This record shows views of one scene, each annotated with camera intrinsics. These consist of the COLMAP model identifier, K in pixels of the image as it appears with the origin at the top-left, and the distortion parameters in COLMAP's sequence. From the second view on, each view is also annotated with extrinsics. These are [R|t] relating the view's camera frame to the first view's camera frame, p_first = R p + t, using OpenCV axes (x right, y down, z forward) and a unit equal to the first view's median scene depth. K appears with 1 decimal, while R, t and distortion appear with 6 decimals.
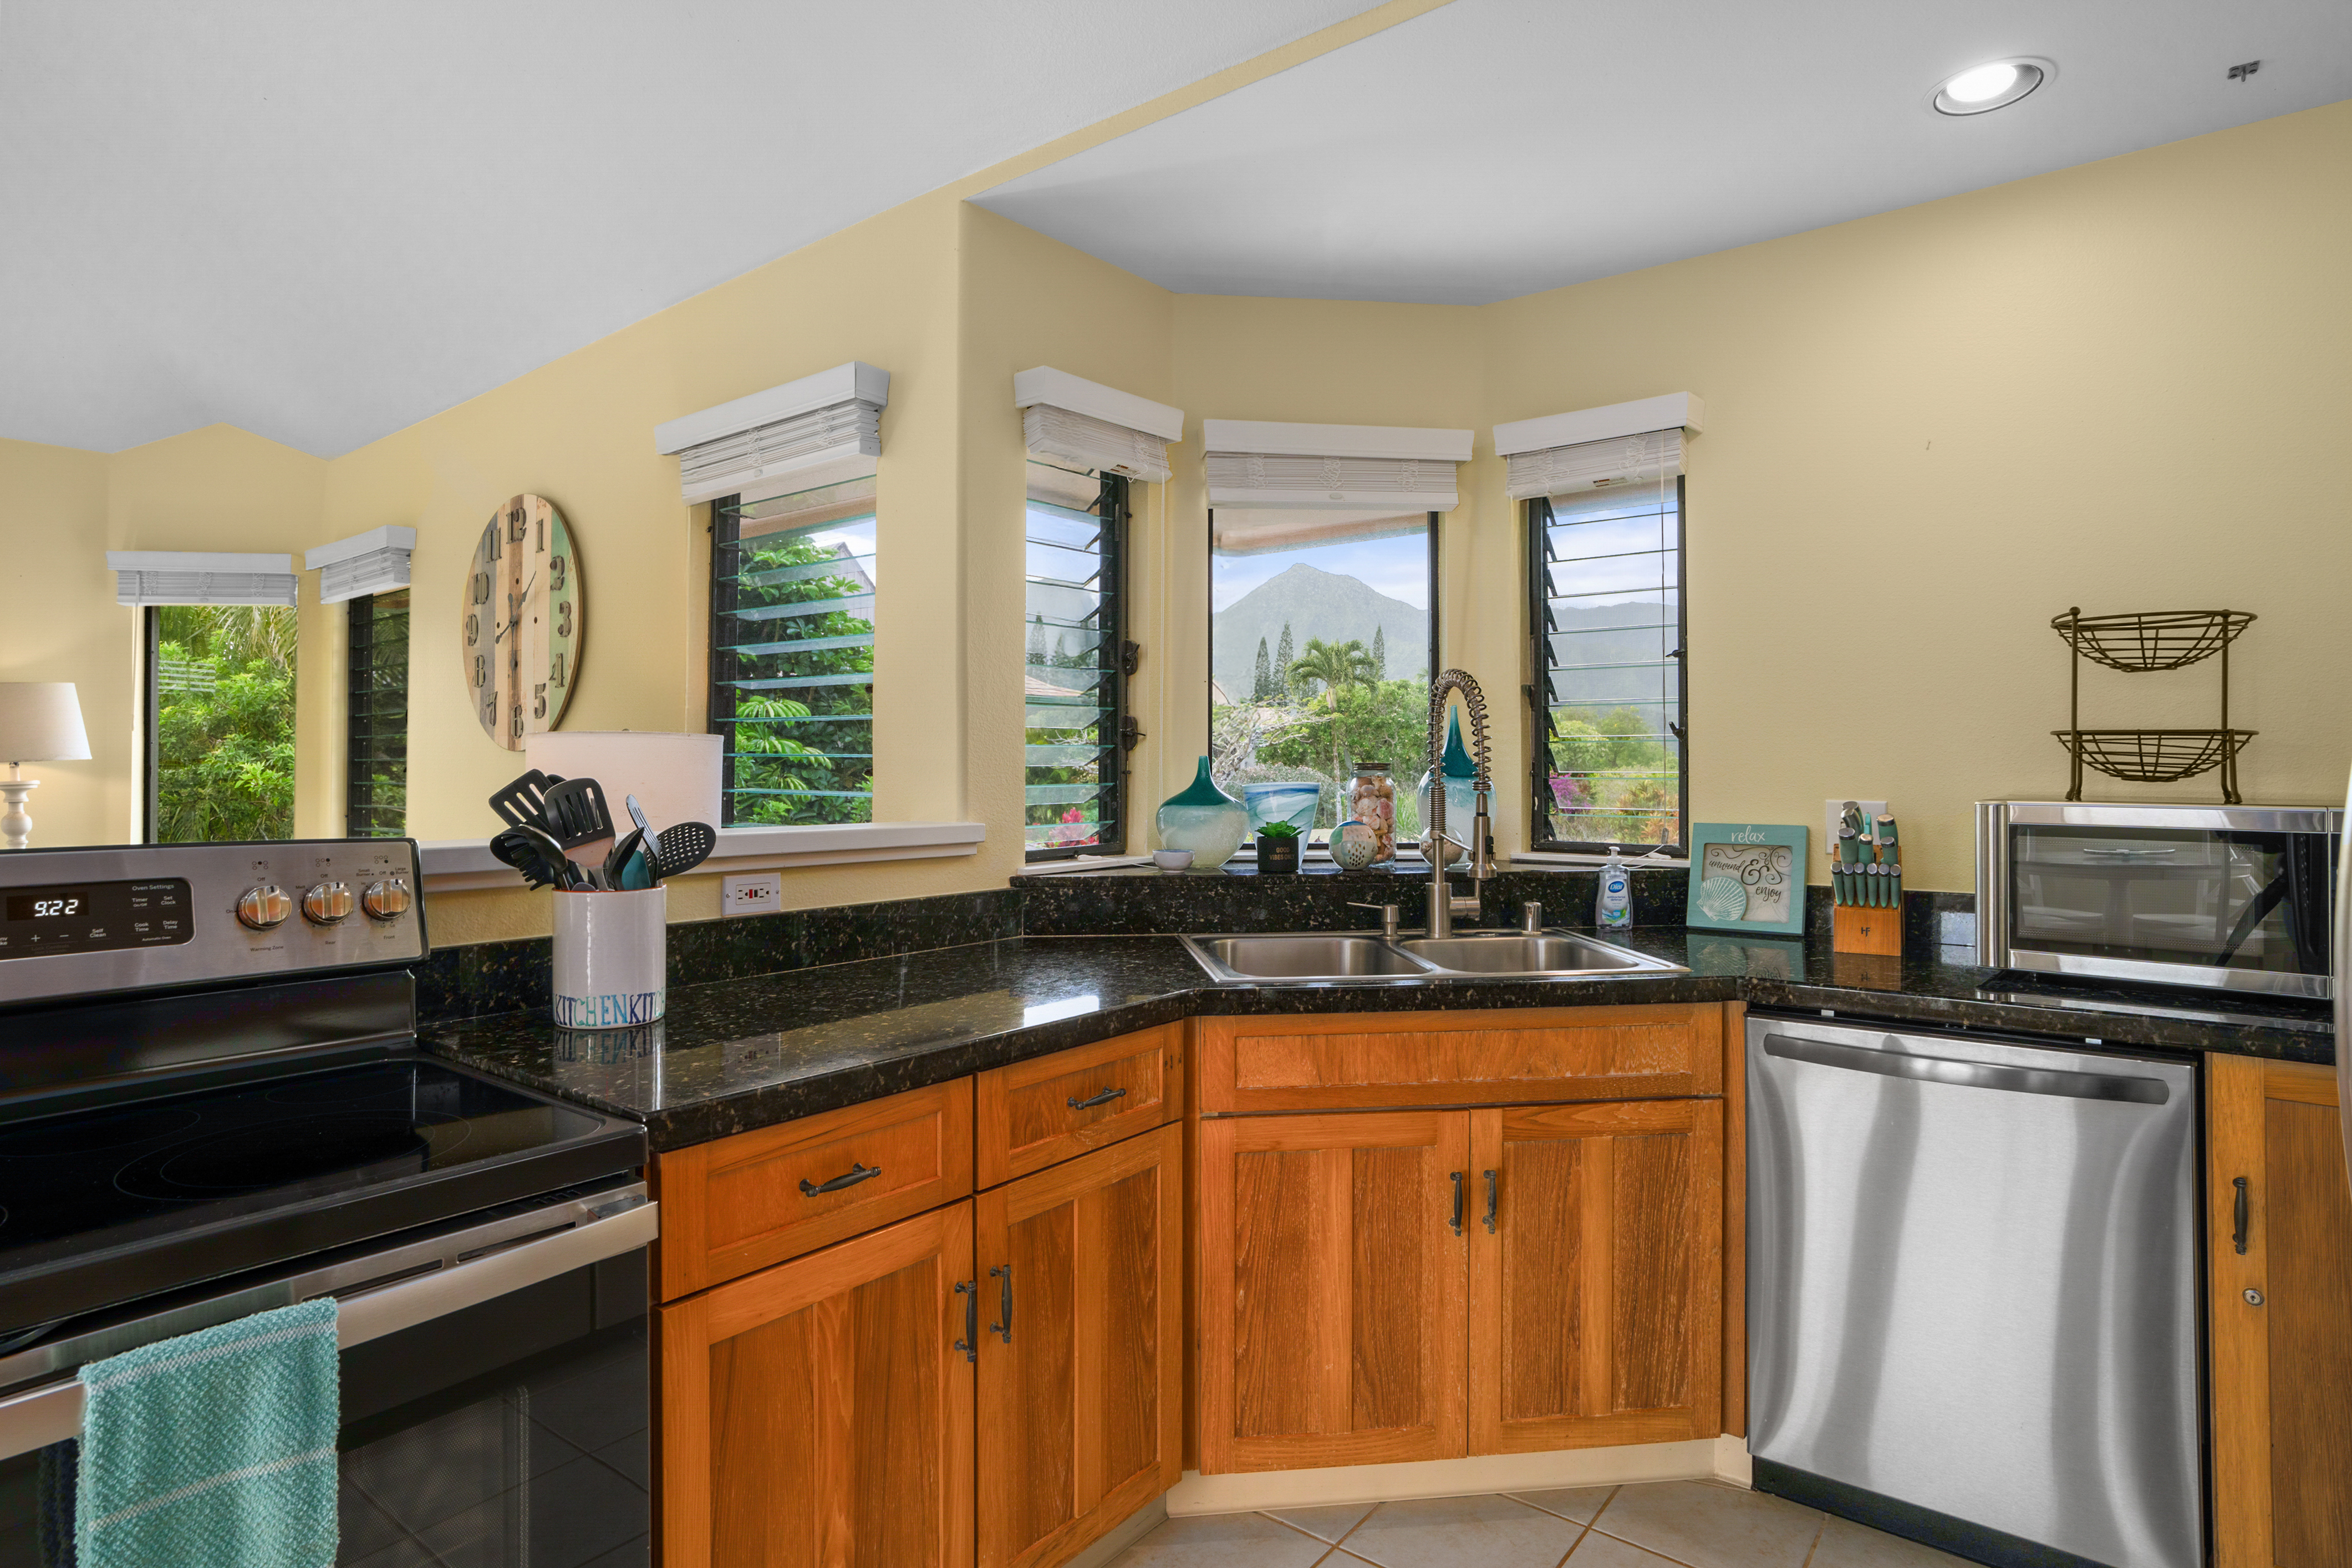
lens RADIAL K [[1236.7, 0, 1172.5], [0, 1236.7, 744.8], [0, 0, 1]] dist [-0.056371, 0.033046]
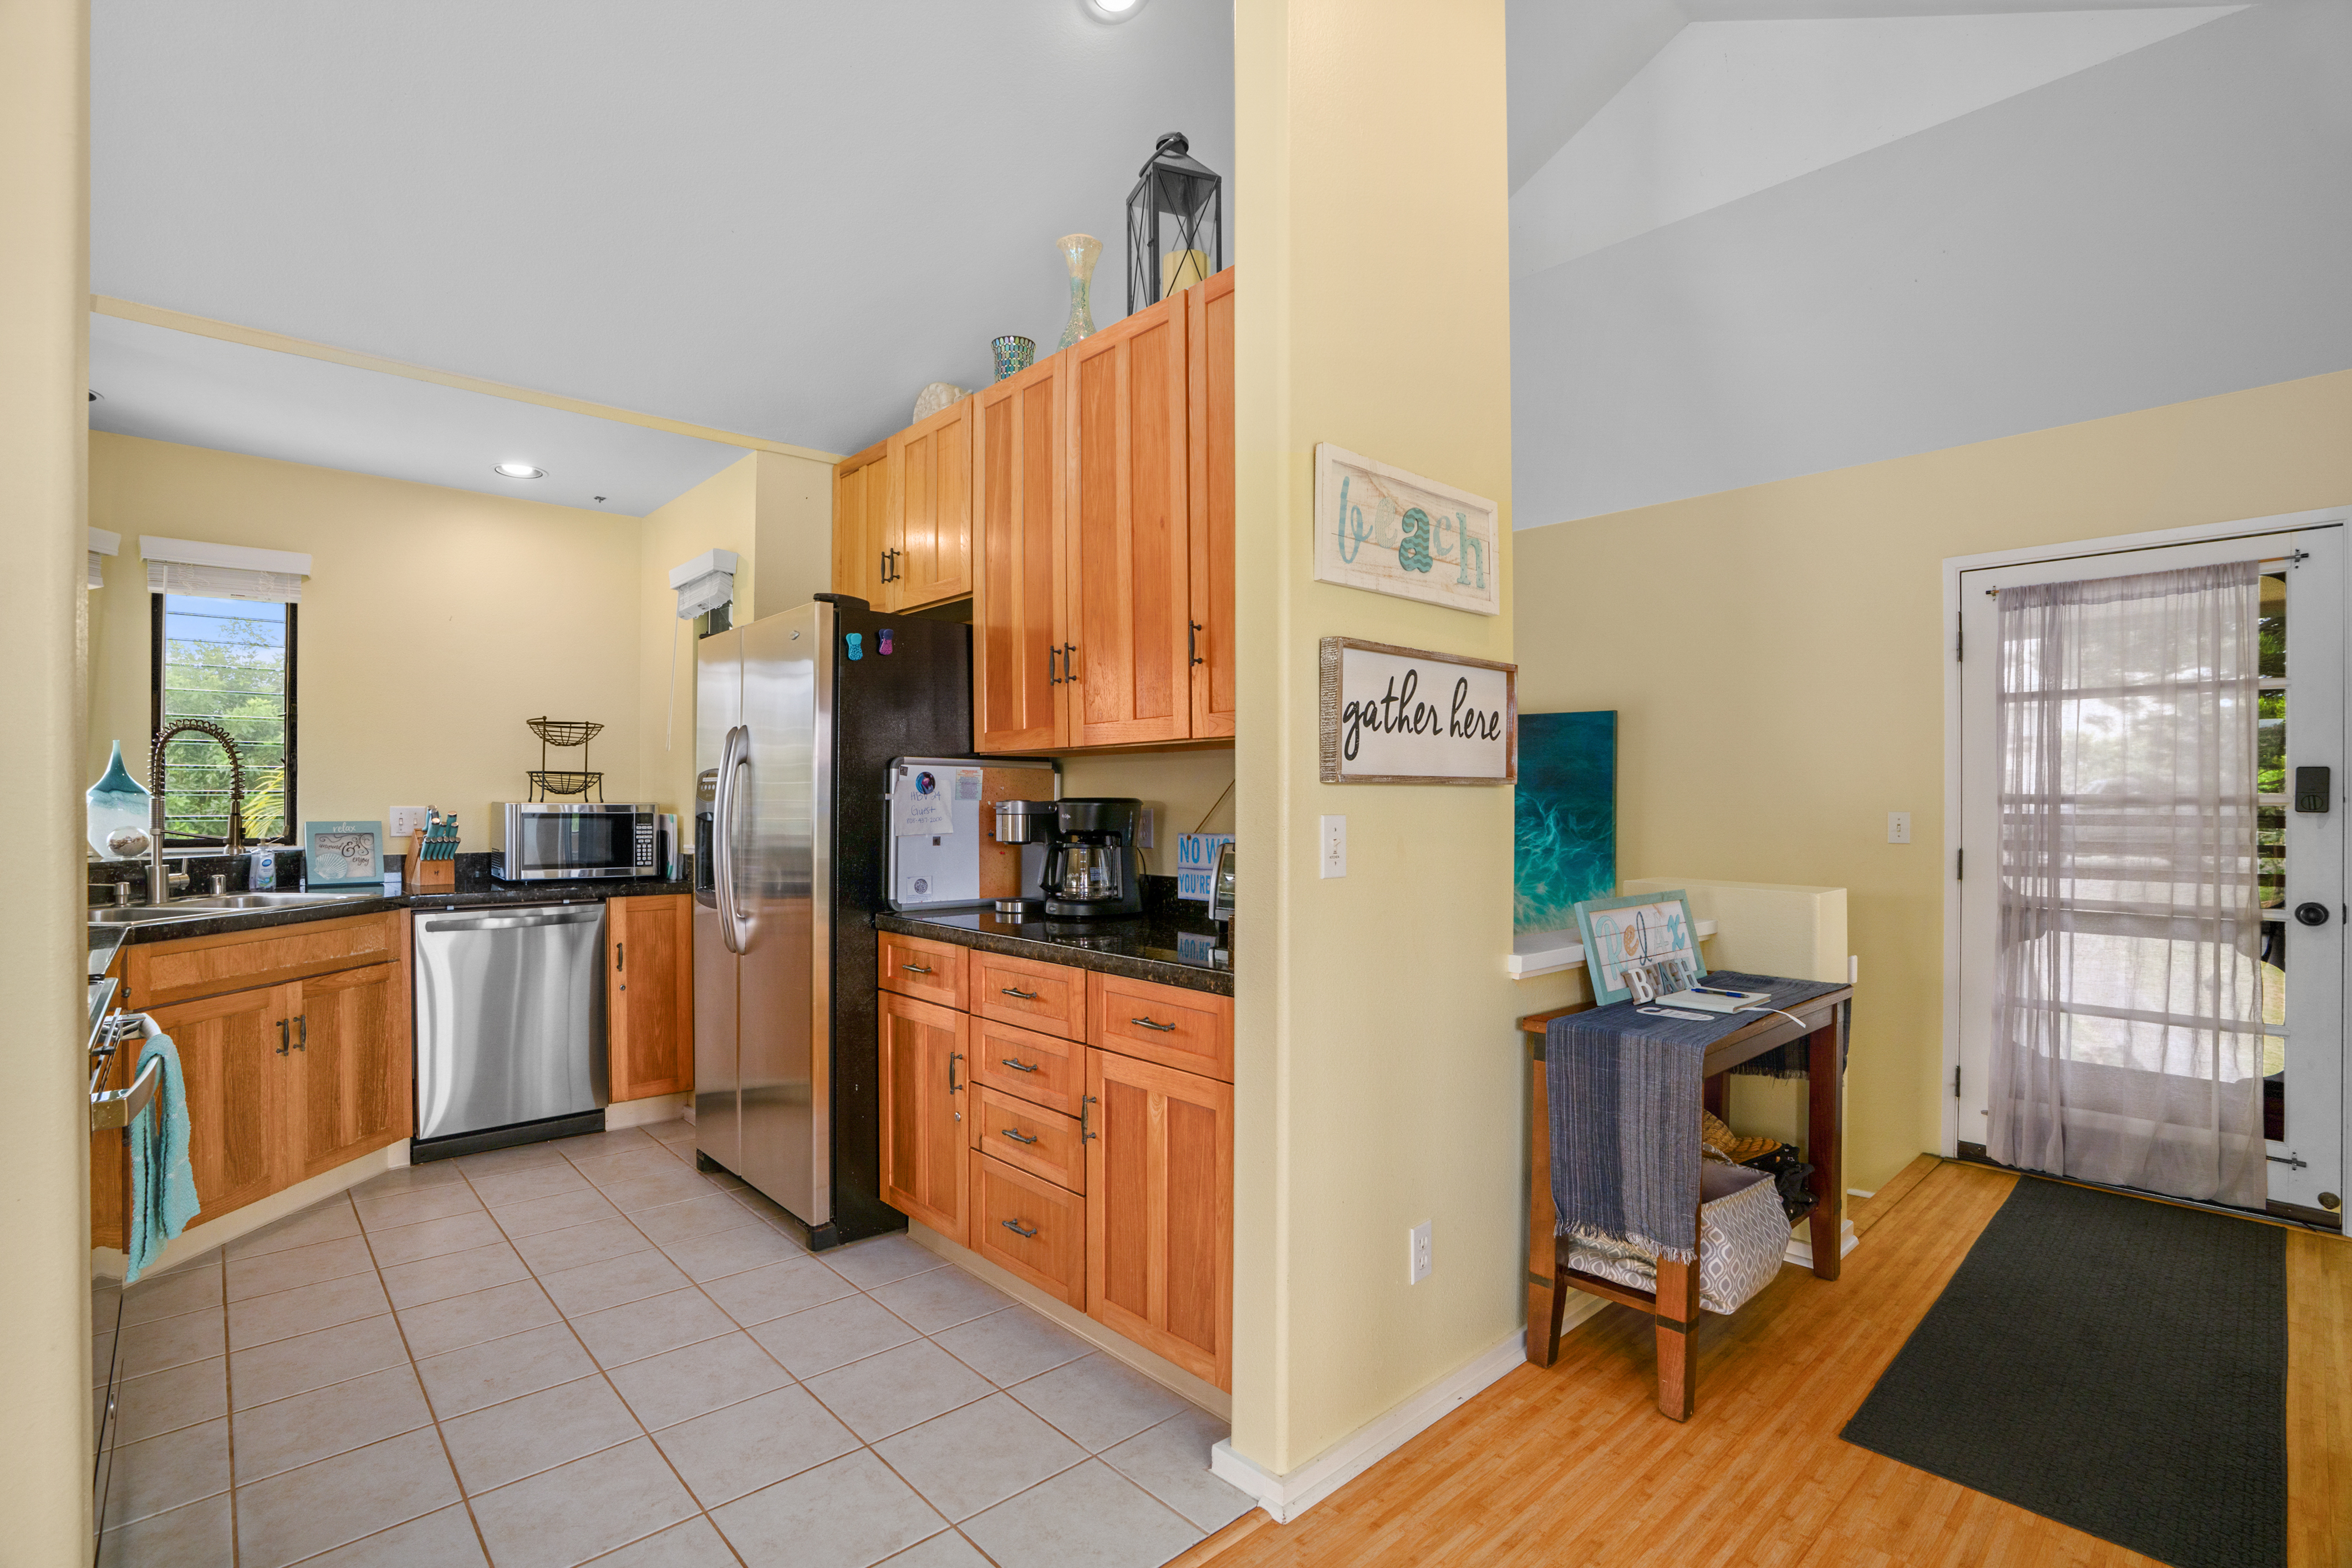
lens RADIAL K [[1131.2, 0, 1176.0], [0, 1131.2, 784.0], [0, 0, 1]] dist [-0.000437, -0.000045]
pose [[0.145306, 0.013402, 0.989296, -1.139157], [-0.010186, 0.999876, -0.012049, 0.025378], [-0.989334, -0.008327, 0.145424, -0.454579]]
